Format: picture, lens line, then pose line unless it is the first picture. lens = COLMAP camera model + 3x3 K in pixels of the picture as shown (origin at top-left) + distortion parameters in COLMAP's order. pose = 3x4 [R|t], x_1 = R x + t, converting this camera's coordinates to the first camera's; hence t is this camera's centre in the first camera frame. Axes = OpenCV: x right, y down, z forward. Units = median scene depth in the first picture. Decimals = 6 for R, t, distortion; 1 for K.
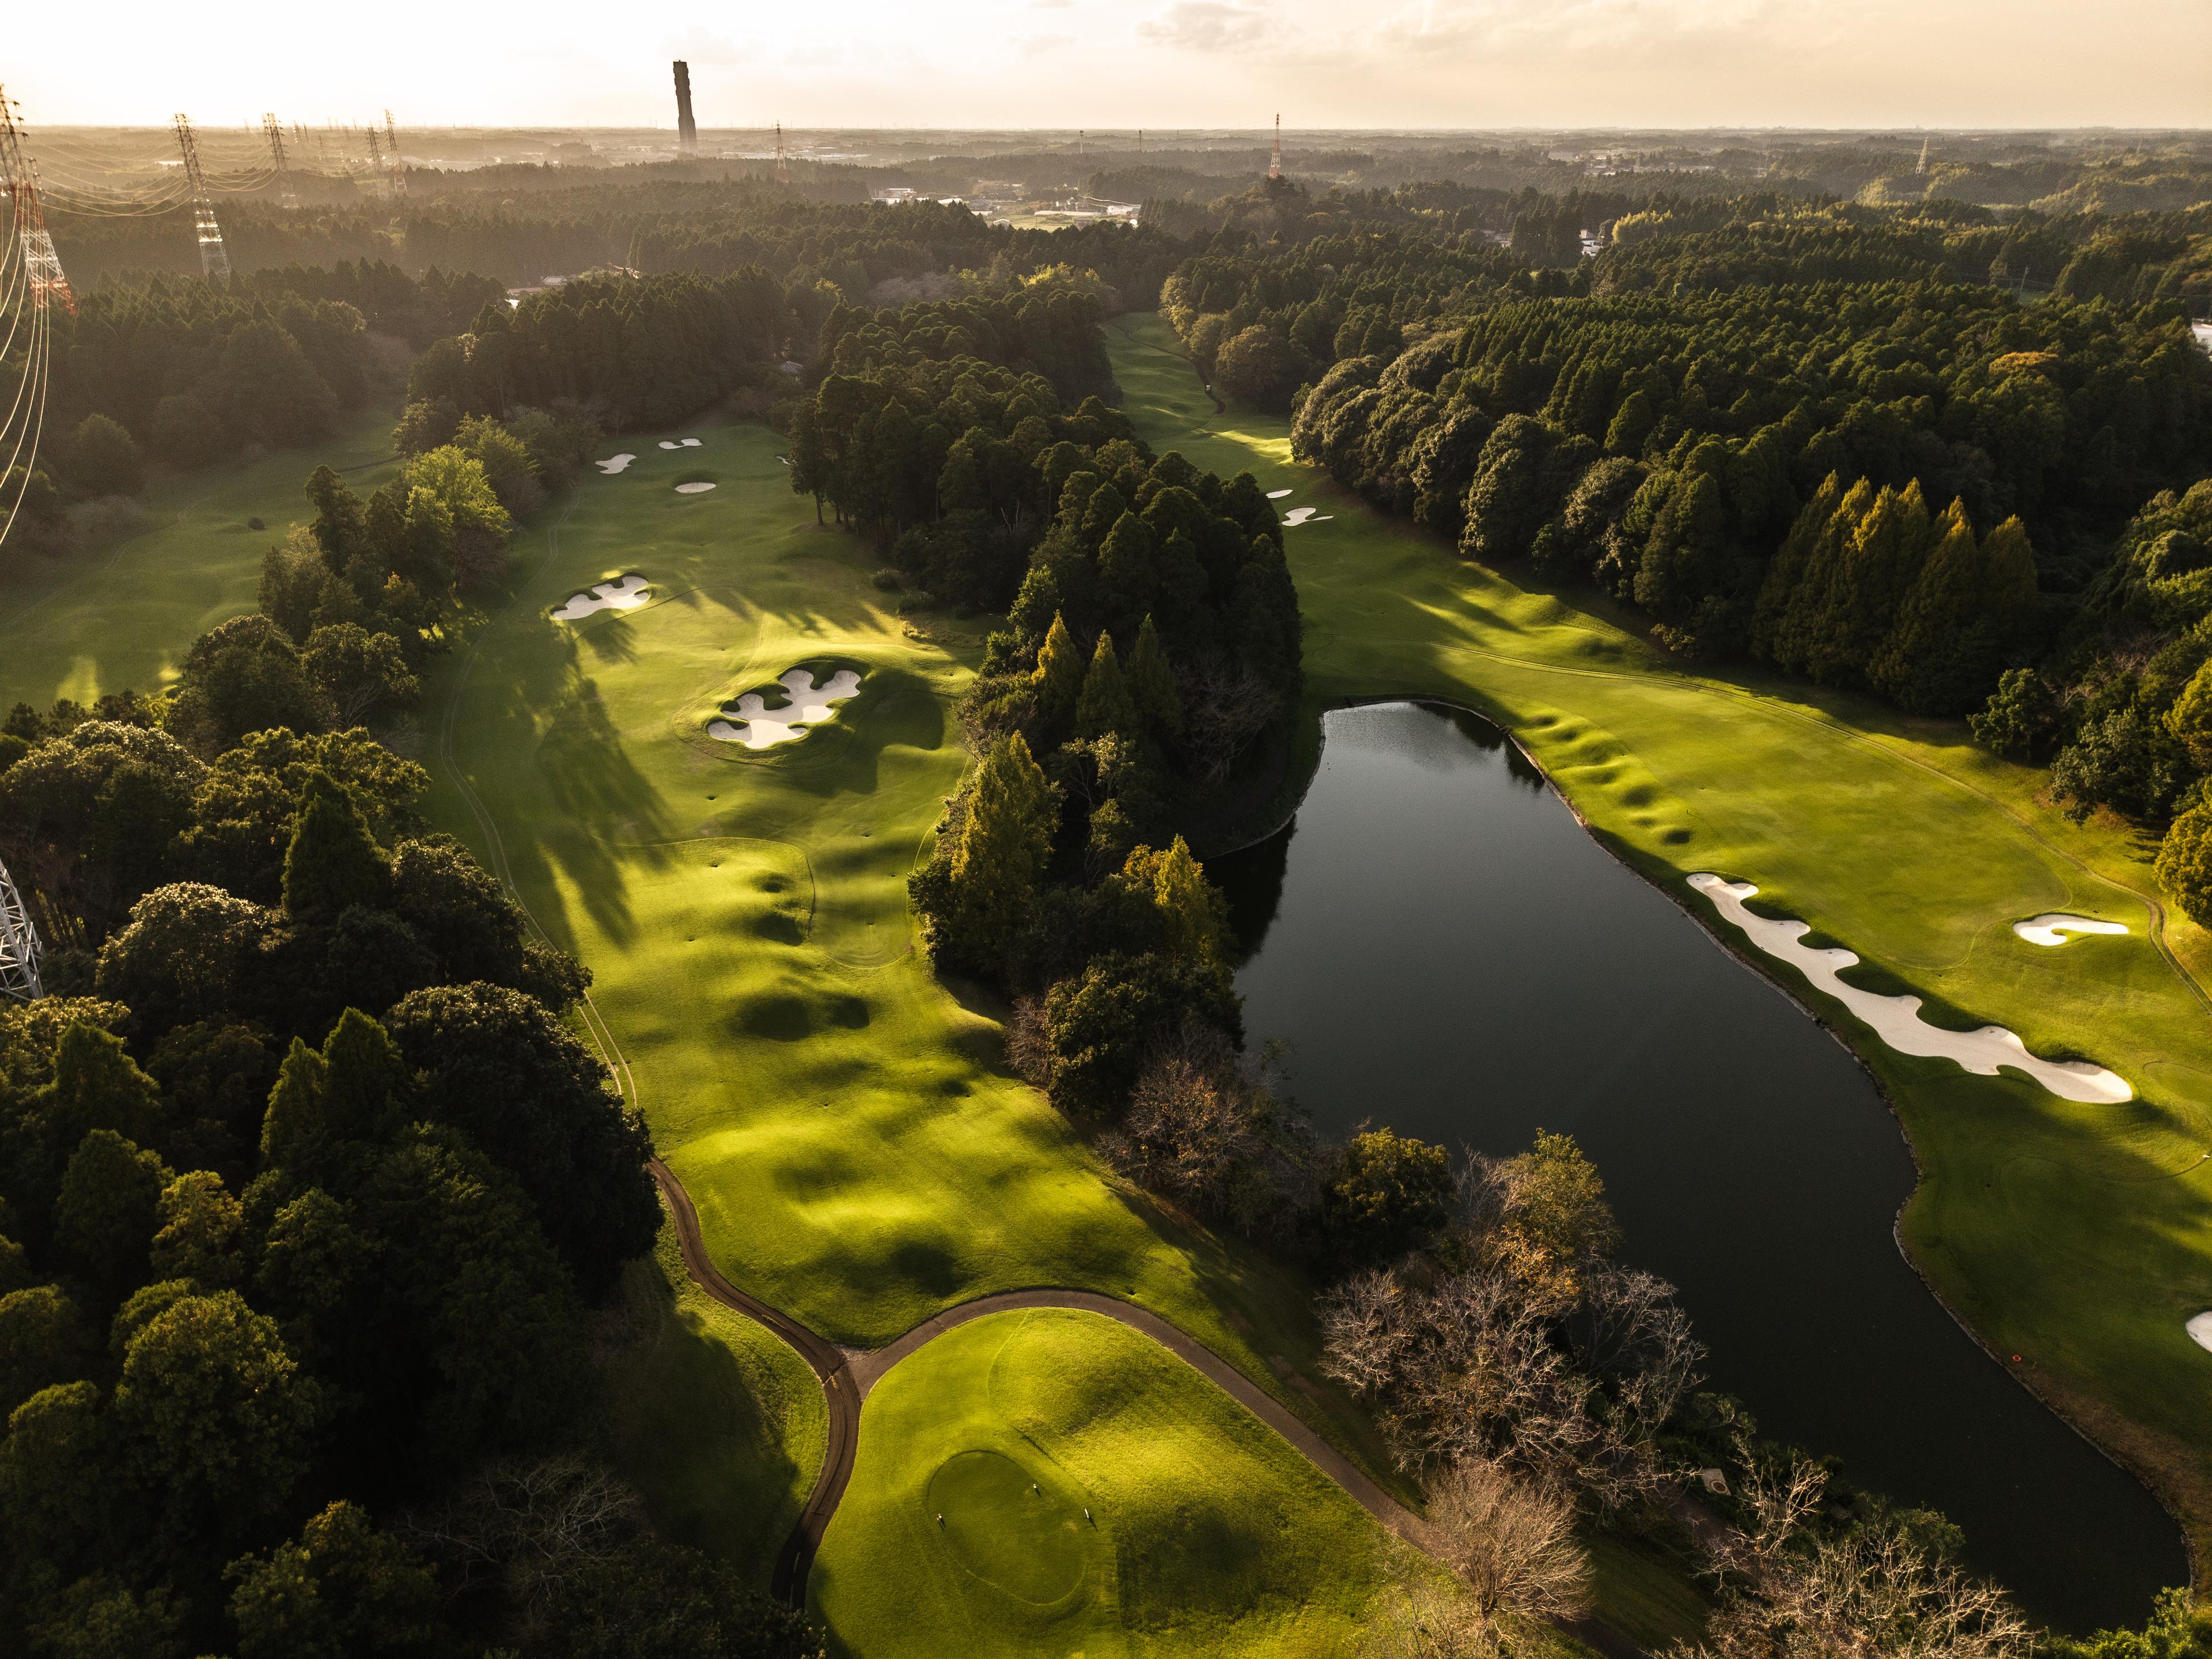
lens RADIAL K [[1495.4, 0, 1075.1], [0, 1495.4, 830.0], [0, 0, 1]] dist [0.007947, -0.006143]
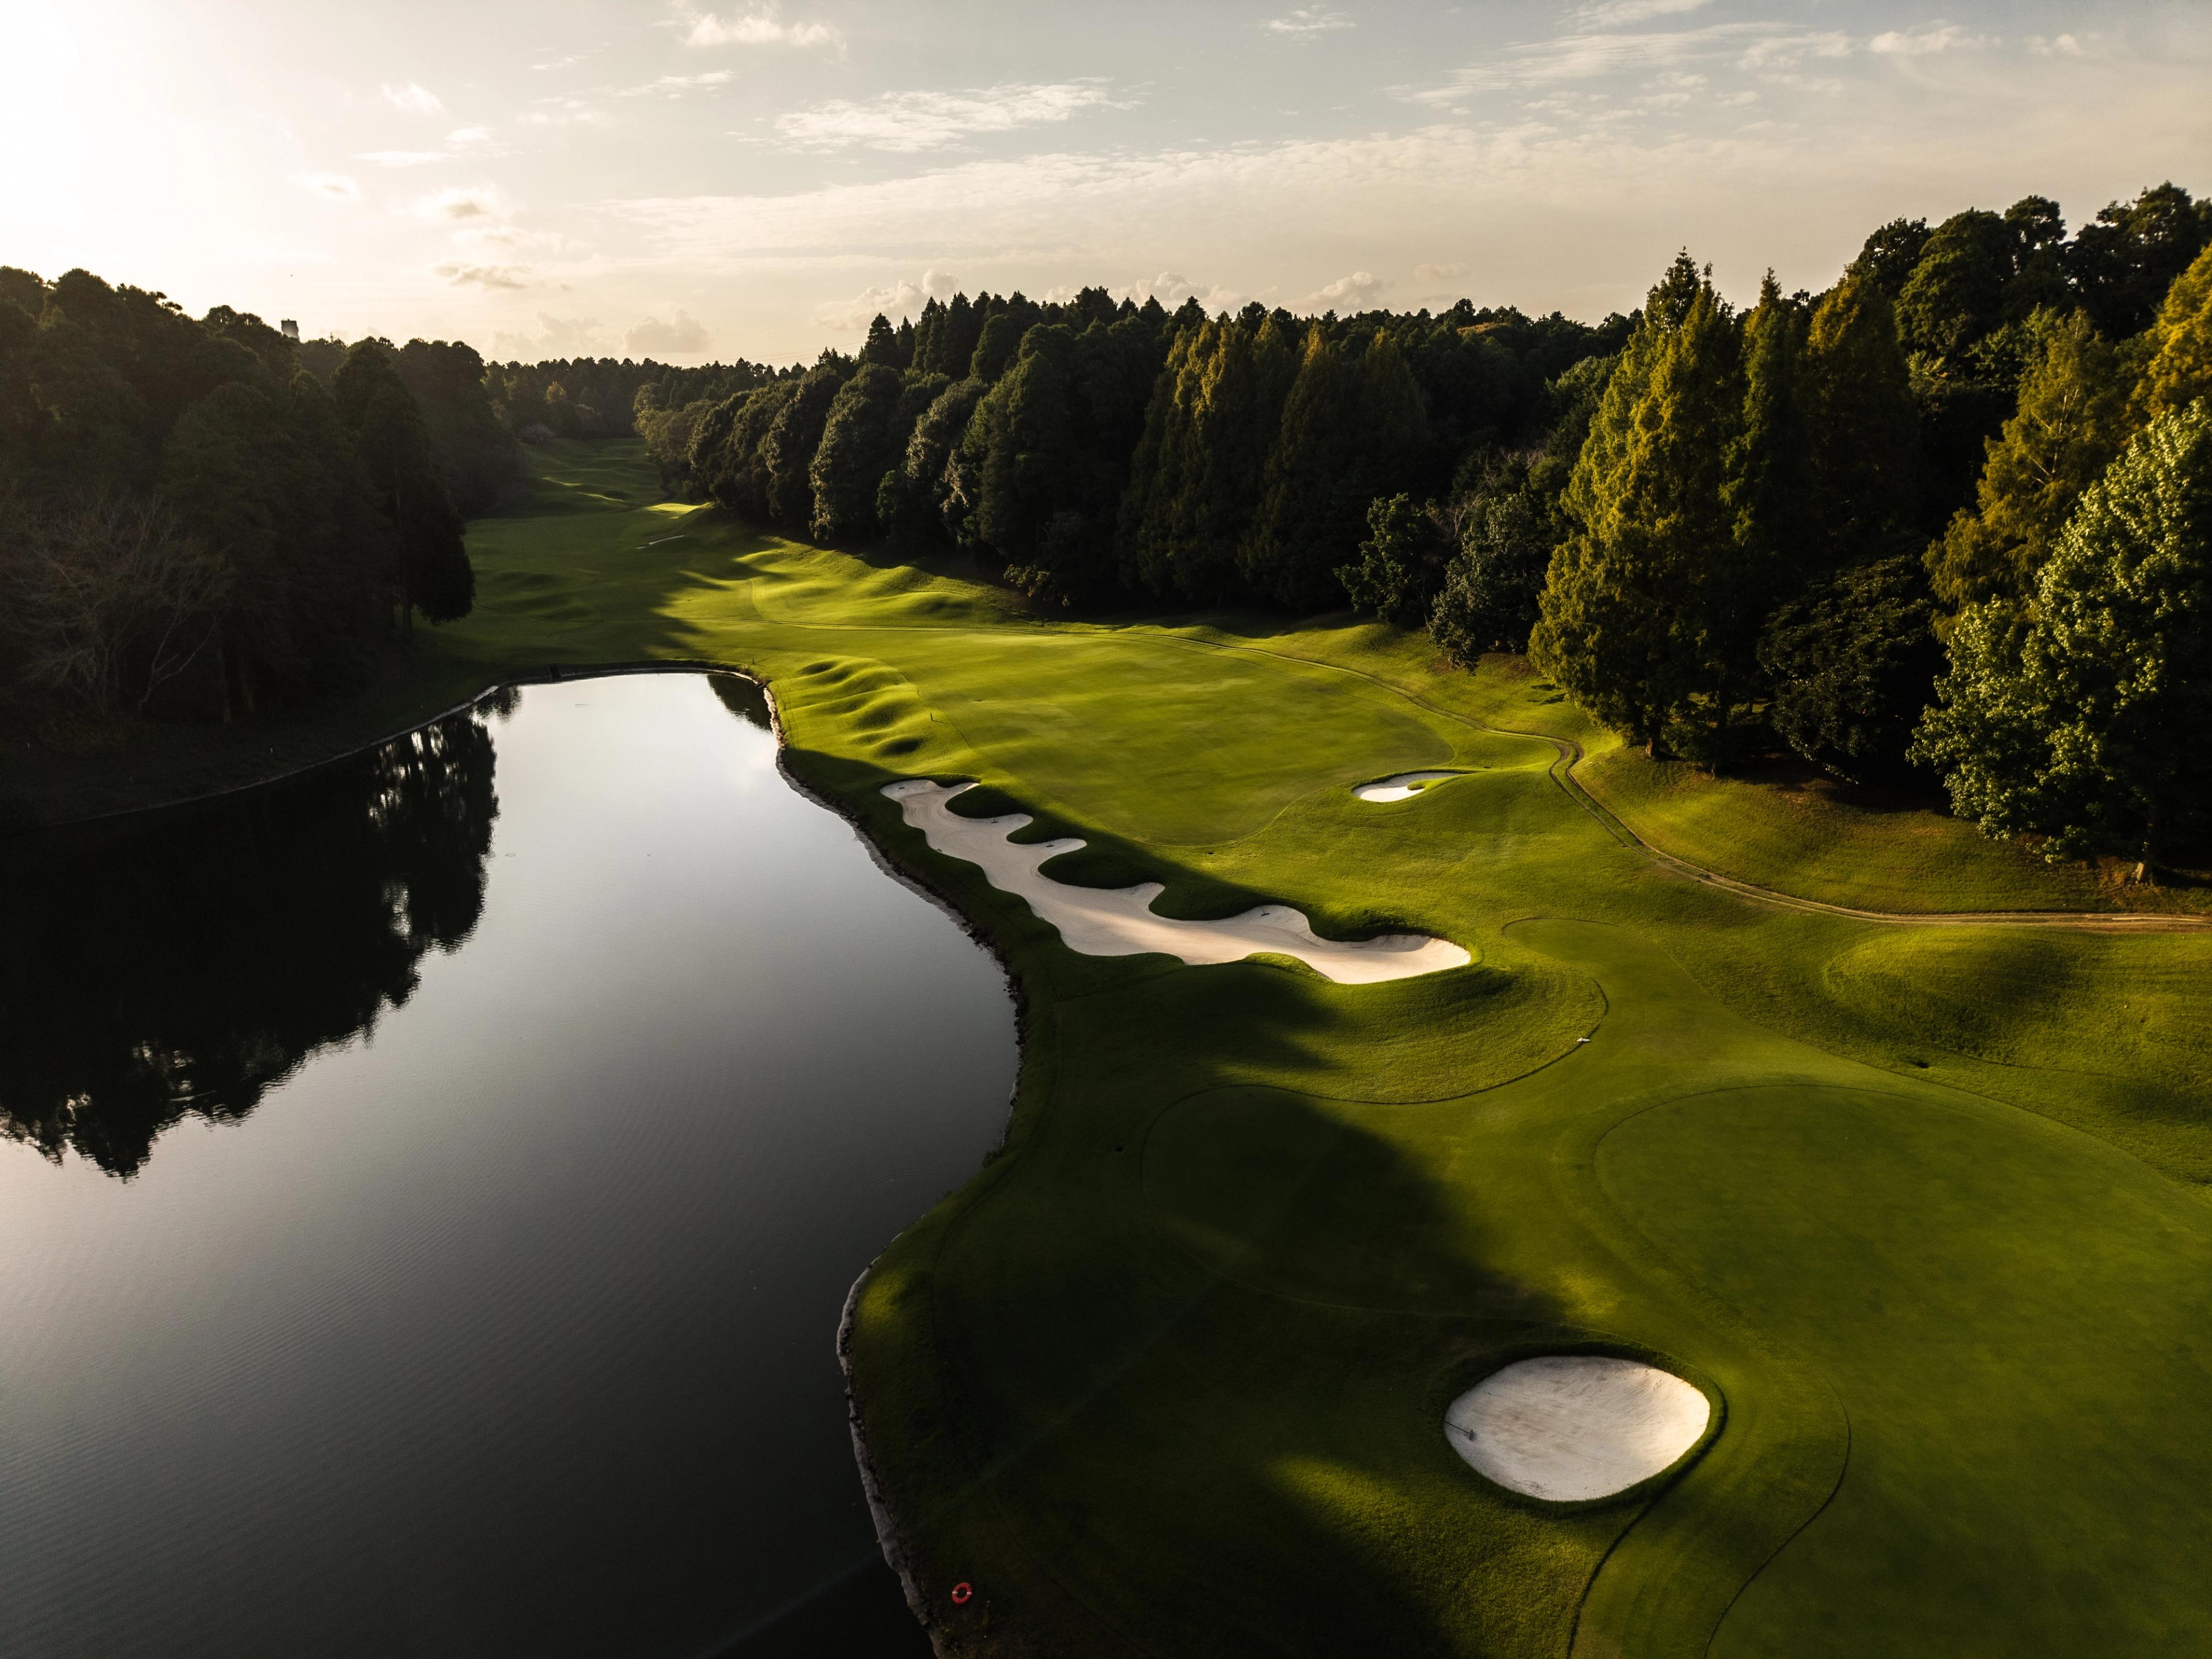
lens RADIAL K [[1473.9, 0, 1106.3], [0, 1473.9, 860.8], [0, 0, 1]] dist [0.057747, -0.070626]
pose [[0.977152, -0.066645, 0.201821, 0.317038], [0.096463, 0.985197, -0.141713, 0.130430], [-0.189389, 0.157943, 0.969116, 0.348715]]
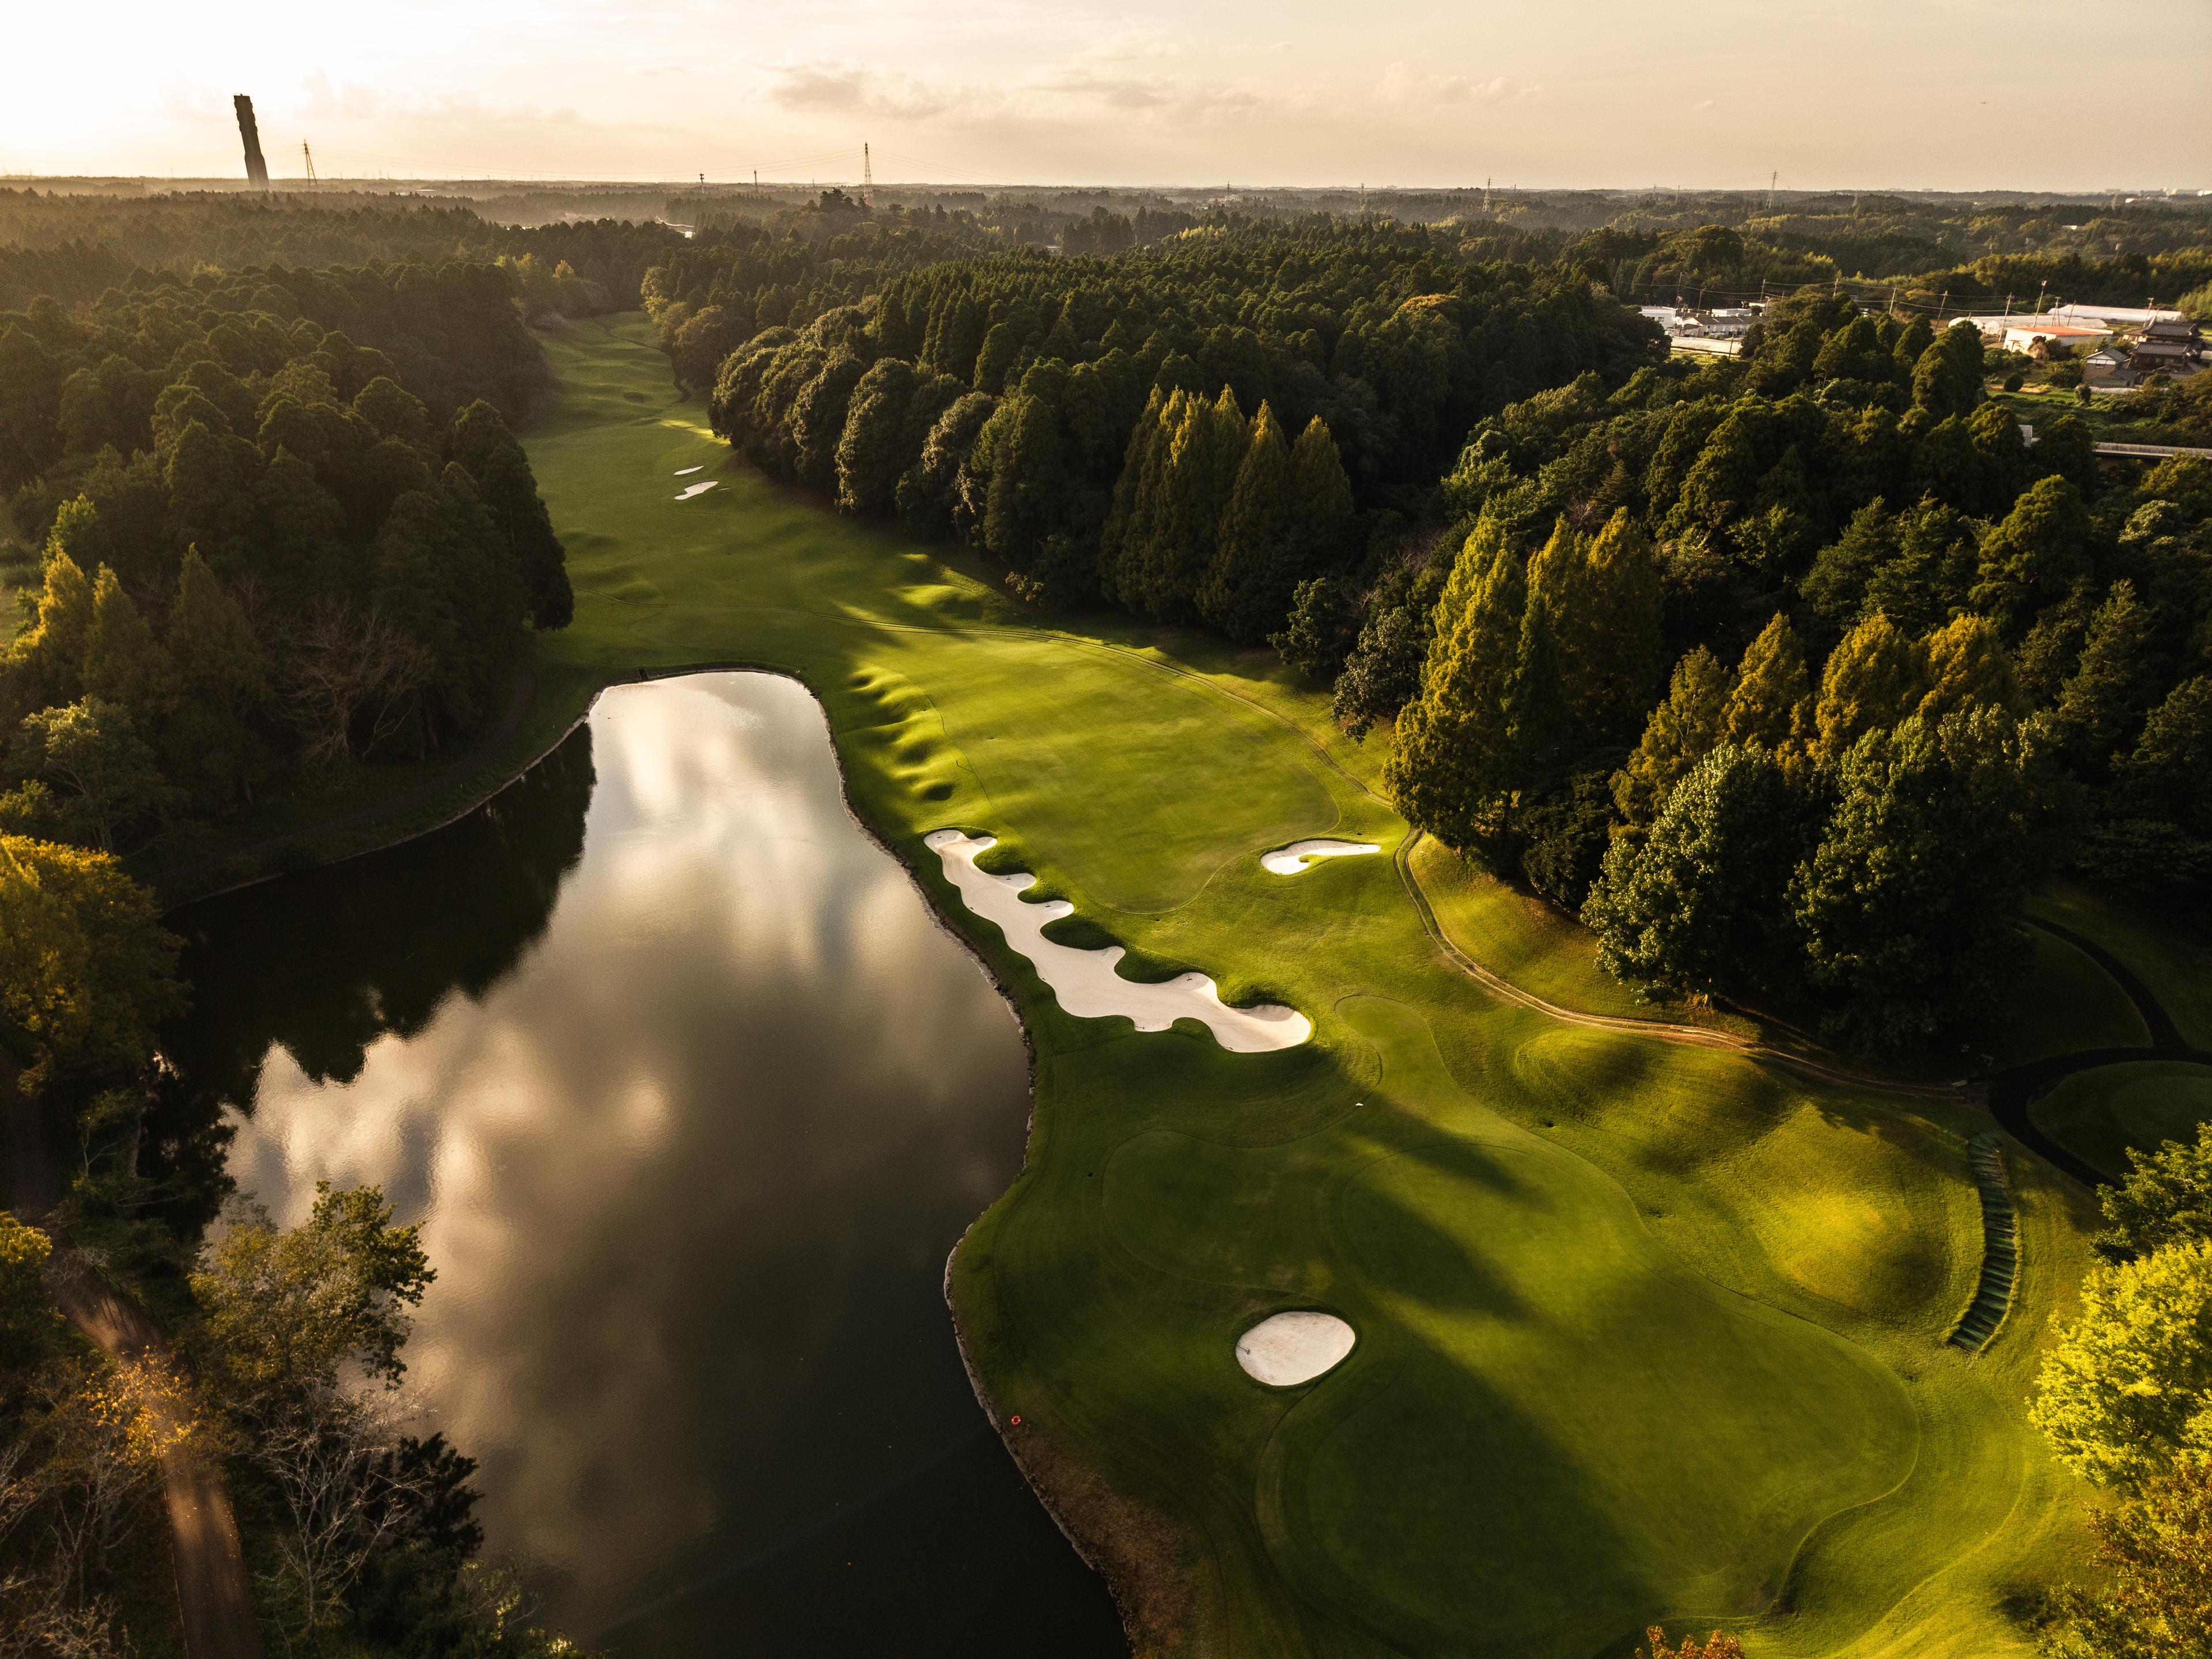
lens RADIAL K [[1473.9, 0, 1106.3], [0, 1473.9, 860.8], [0, 0, 1]] dist [0.057747, -0.070626]
pose [[0.975747, -0.080876, 0.203414, 0.287035], [0.084037, 0.996439, -0.006935, 0.050229], [-0.202129, 0.023861, 0.979068, 0.152415]]
